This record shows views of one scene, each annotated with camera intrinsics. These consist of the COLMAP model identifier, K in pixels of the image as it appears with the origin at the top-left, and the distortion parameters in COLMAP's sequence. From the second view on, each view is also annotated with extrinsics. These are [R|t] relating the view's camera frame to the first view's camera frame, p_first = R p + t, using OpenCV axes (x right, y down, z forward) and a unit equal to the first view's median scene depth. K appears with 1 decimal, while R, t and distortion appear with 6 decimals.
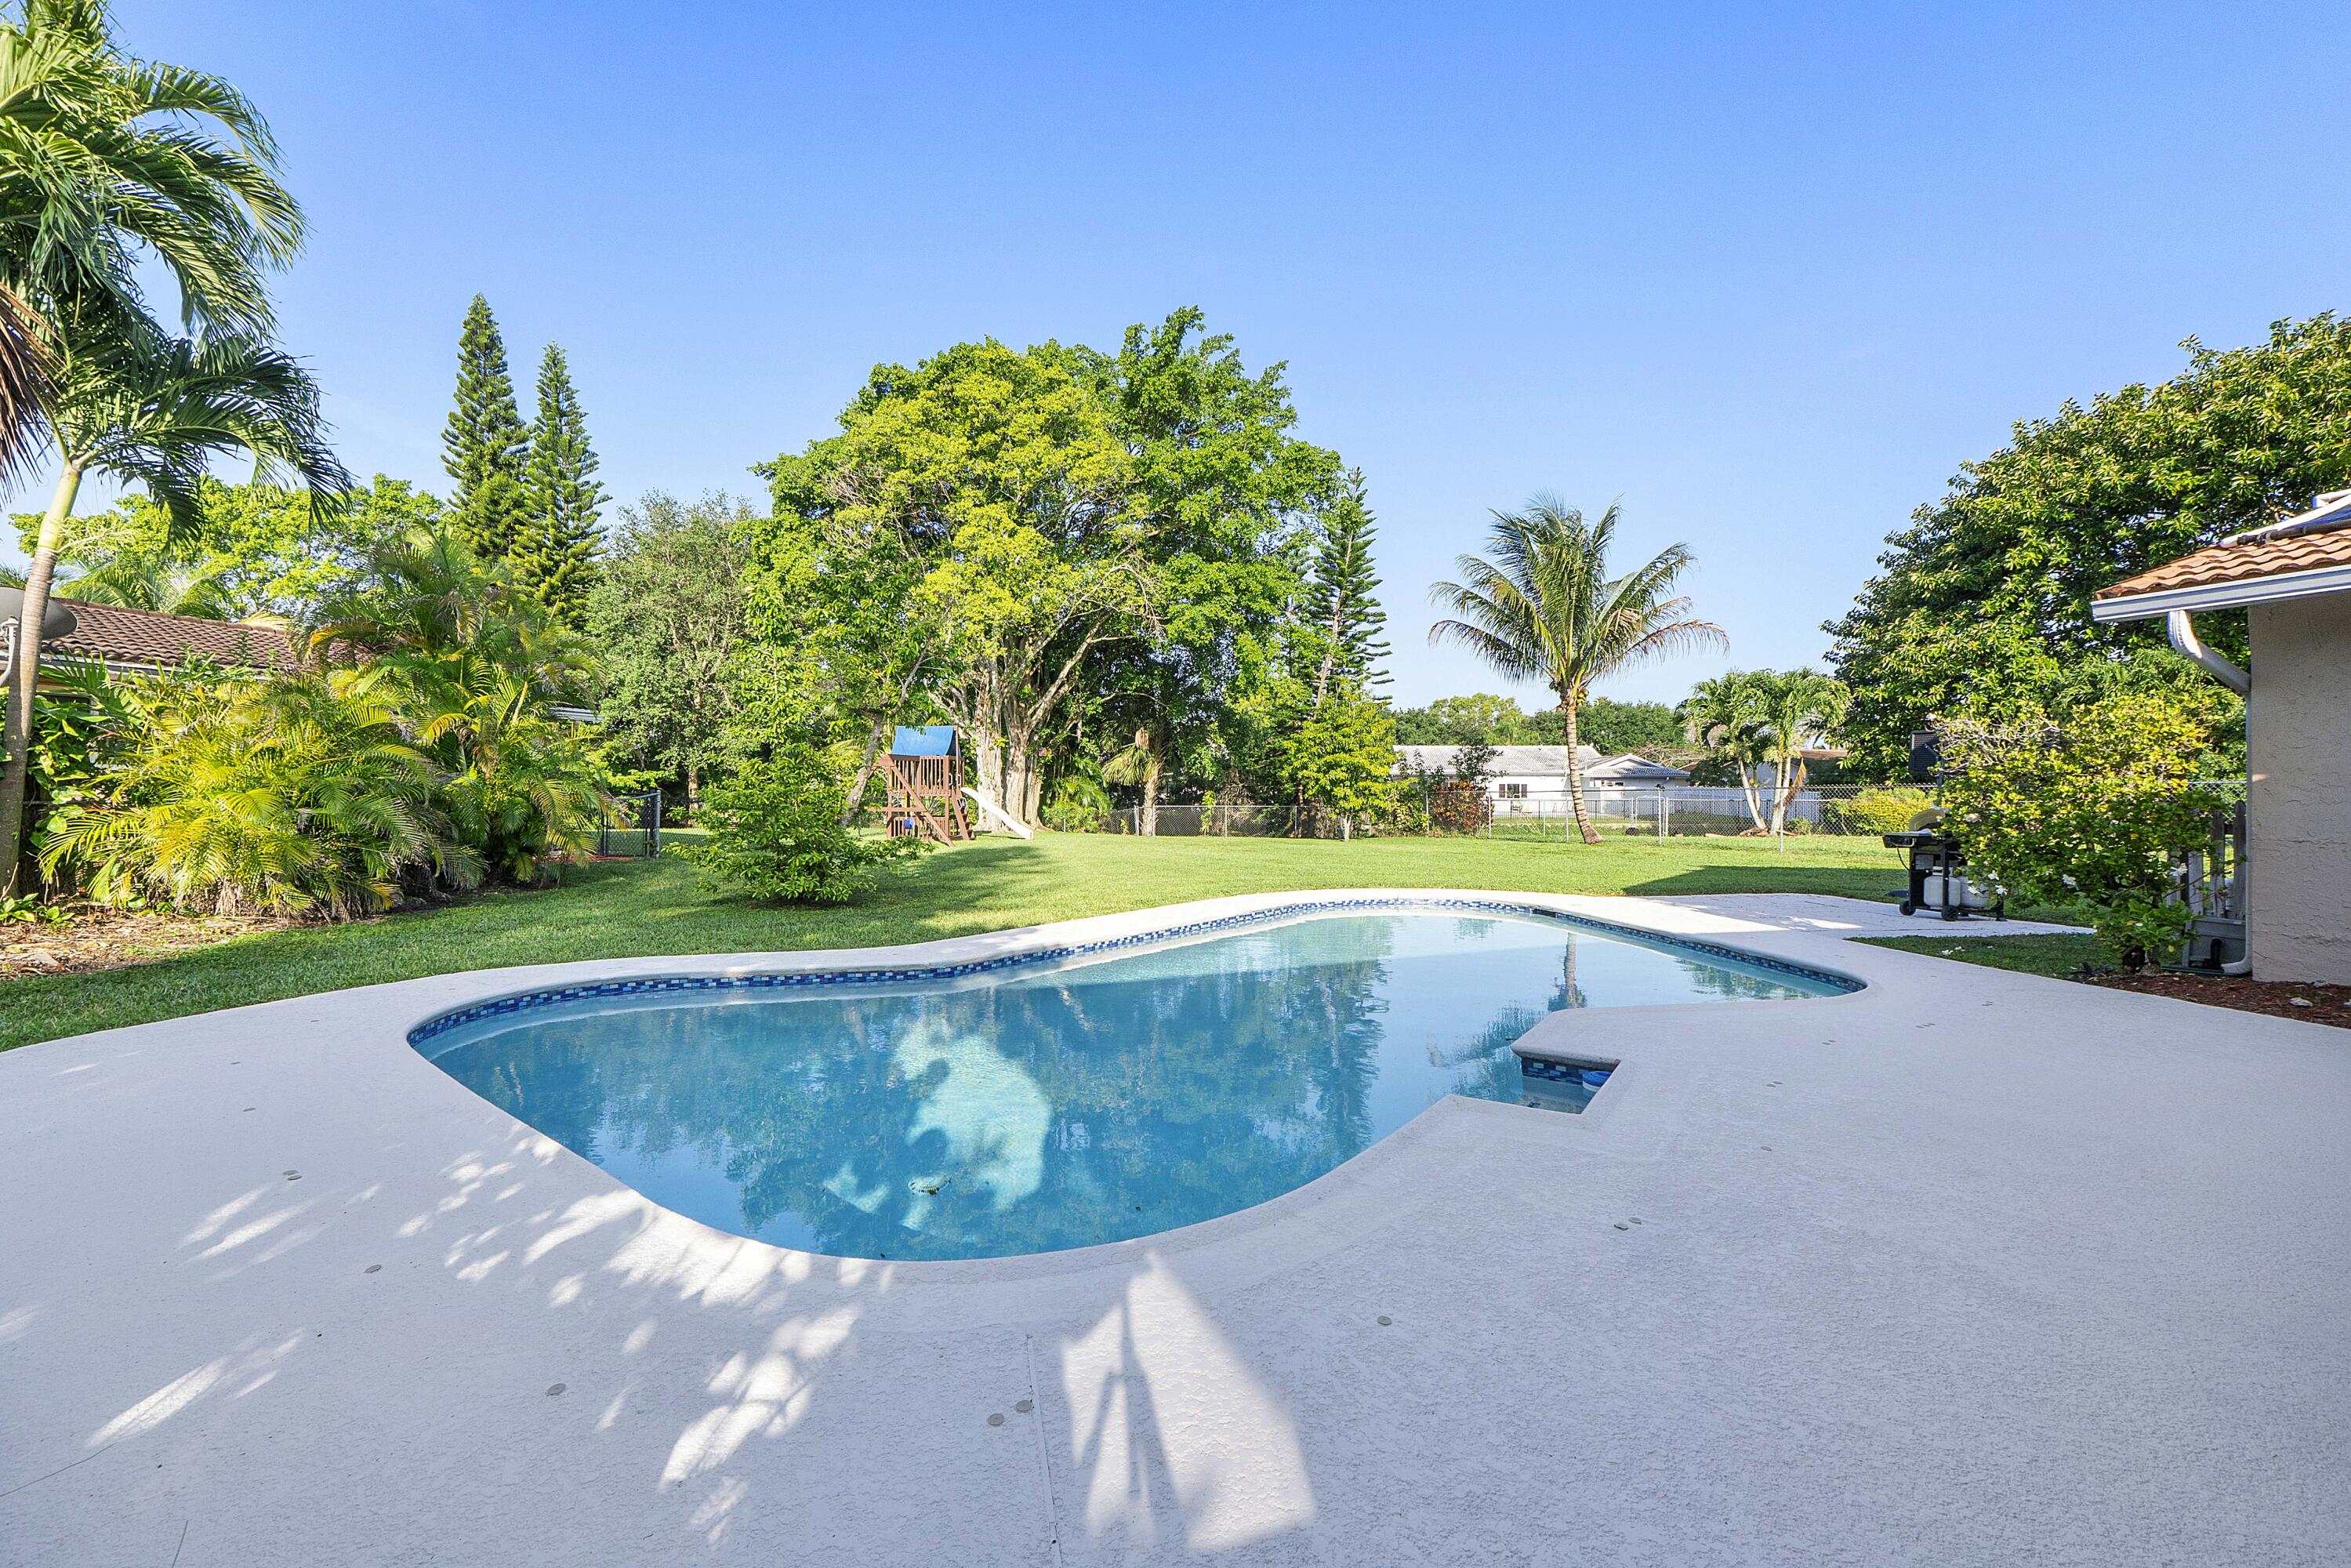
lens RADIAL K [[1009.7, 0, 1185.0], [0, 1009.7, 793.7], [0, 0, 1]] dist [-0.003986, -0.000714]
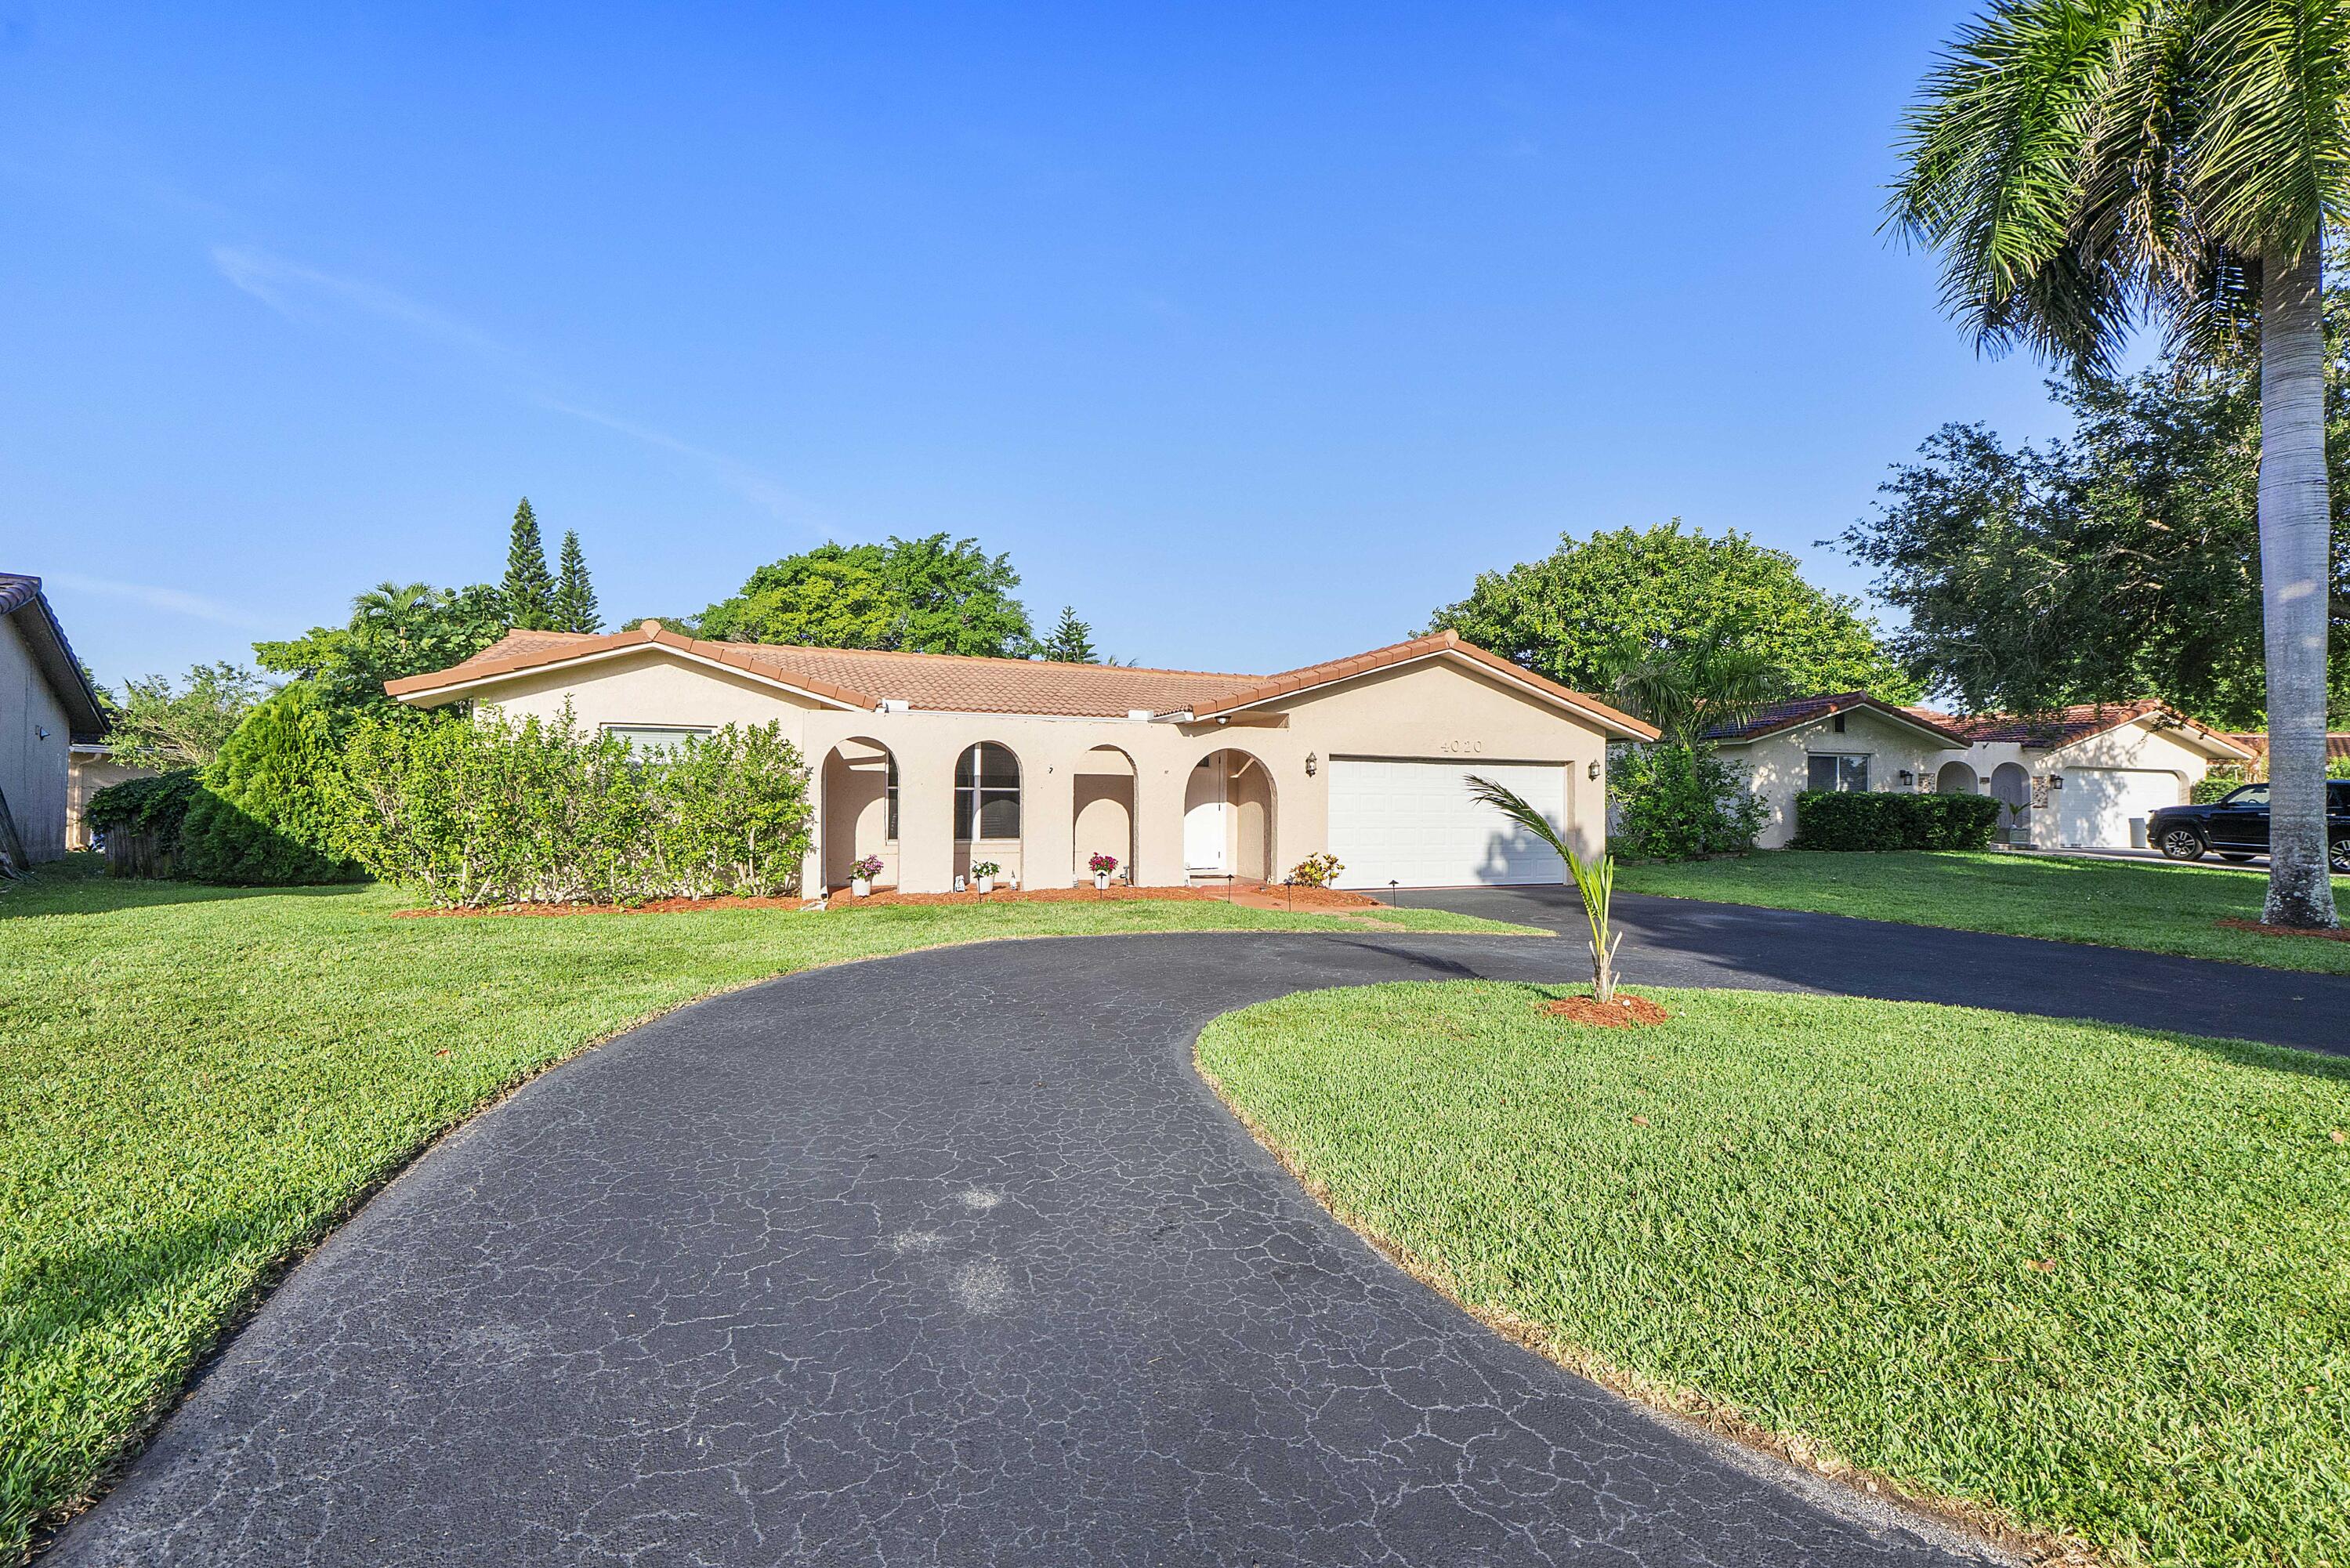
lens RADIAL K [[1026.1, 0, 1182.2], [0, 1026.1, 799.4], [0, 0, 1]] dist [-0.005439, 0.000567]
pose [[0.999840, 0.008362, 0.015838, 0.381593], [-0.008298, 0.999957, -0.004067, -0.013557], [-0.015871, 0.003935, 0.999866, -0.753296]]
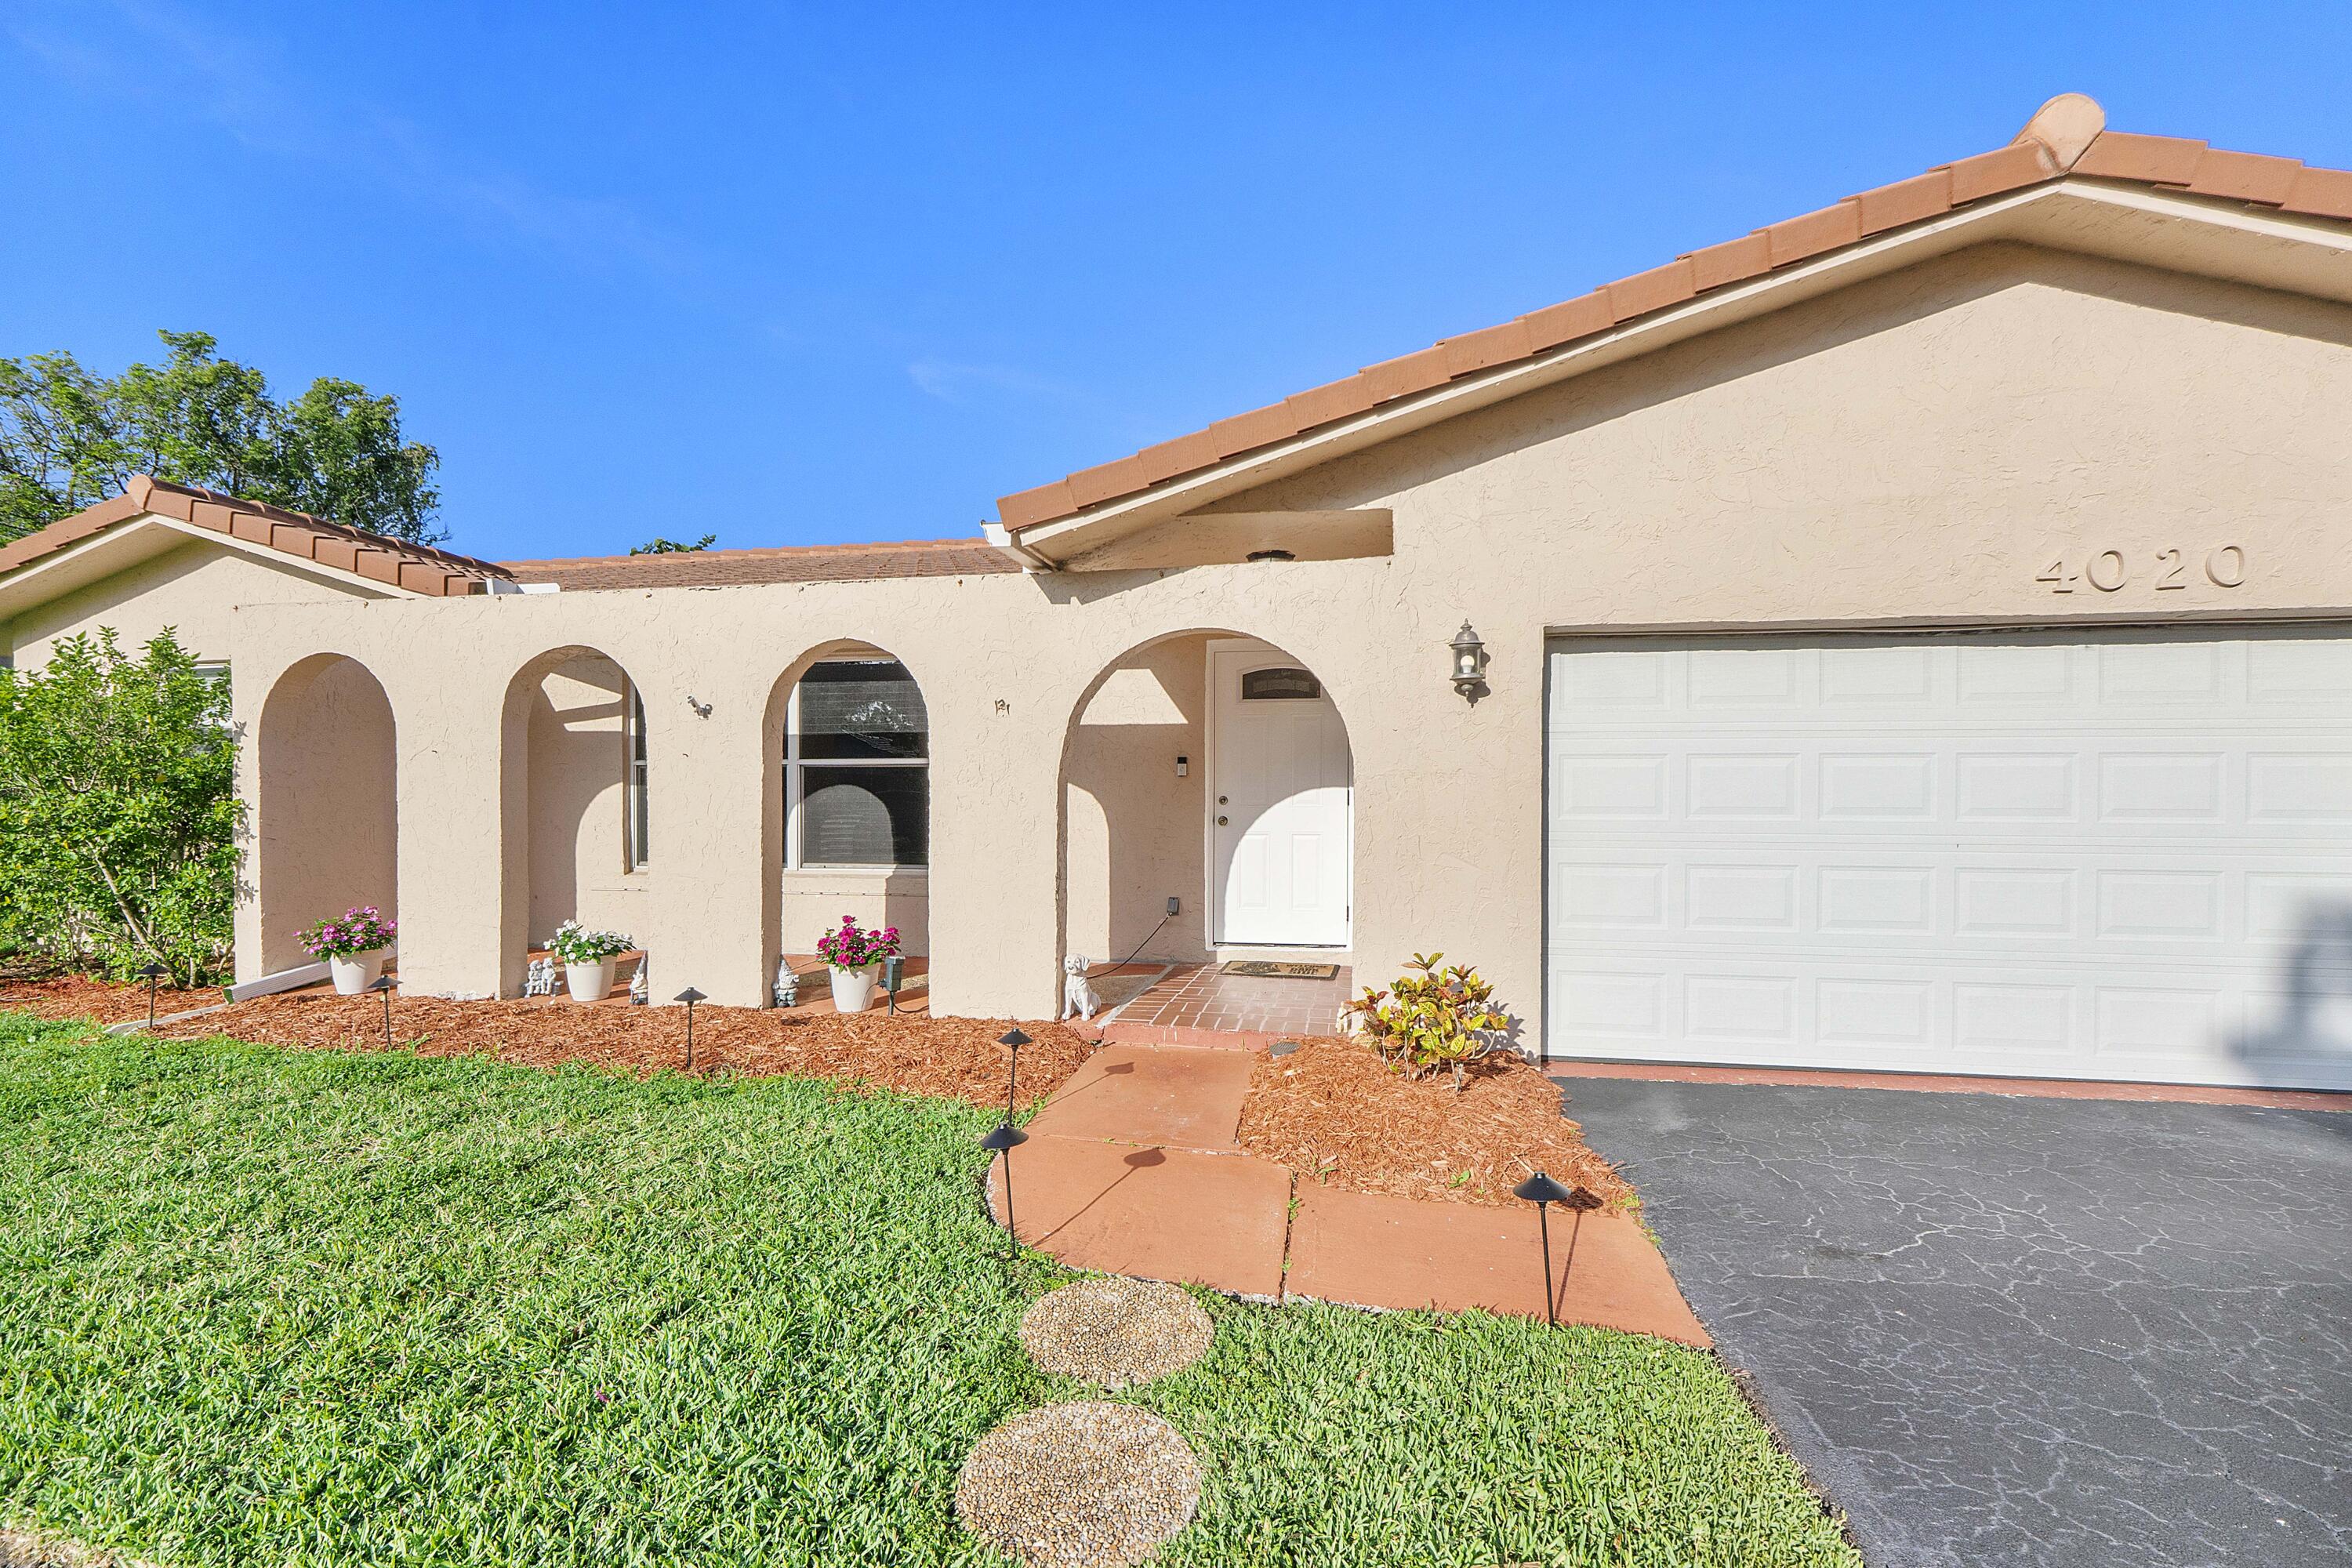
lens RADIAL K [[1027.0, 0, 1183.2], [0, 1027.0, 799.4], [0, 0, 1]] dist [-0.005439, 0.000567]
pose [[0.850885, 0.008423, -0.525284, 0.495261], [0.000320, 0.999863, 0.016552, -0.015127], [0.525351, -0.014252, 0.850766, -0.415538]]
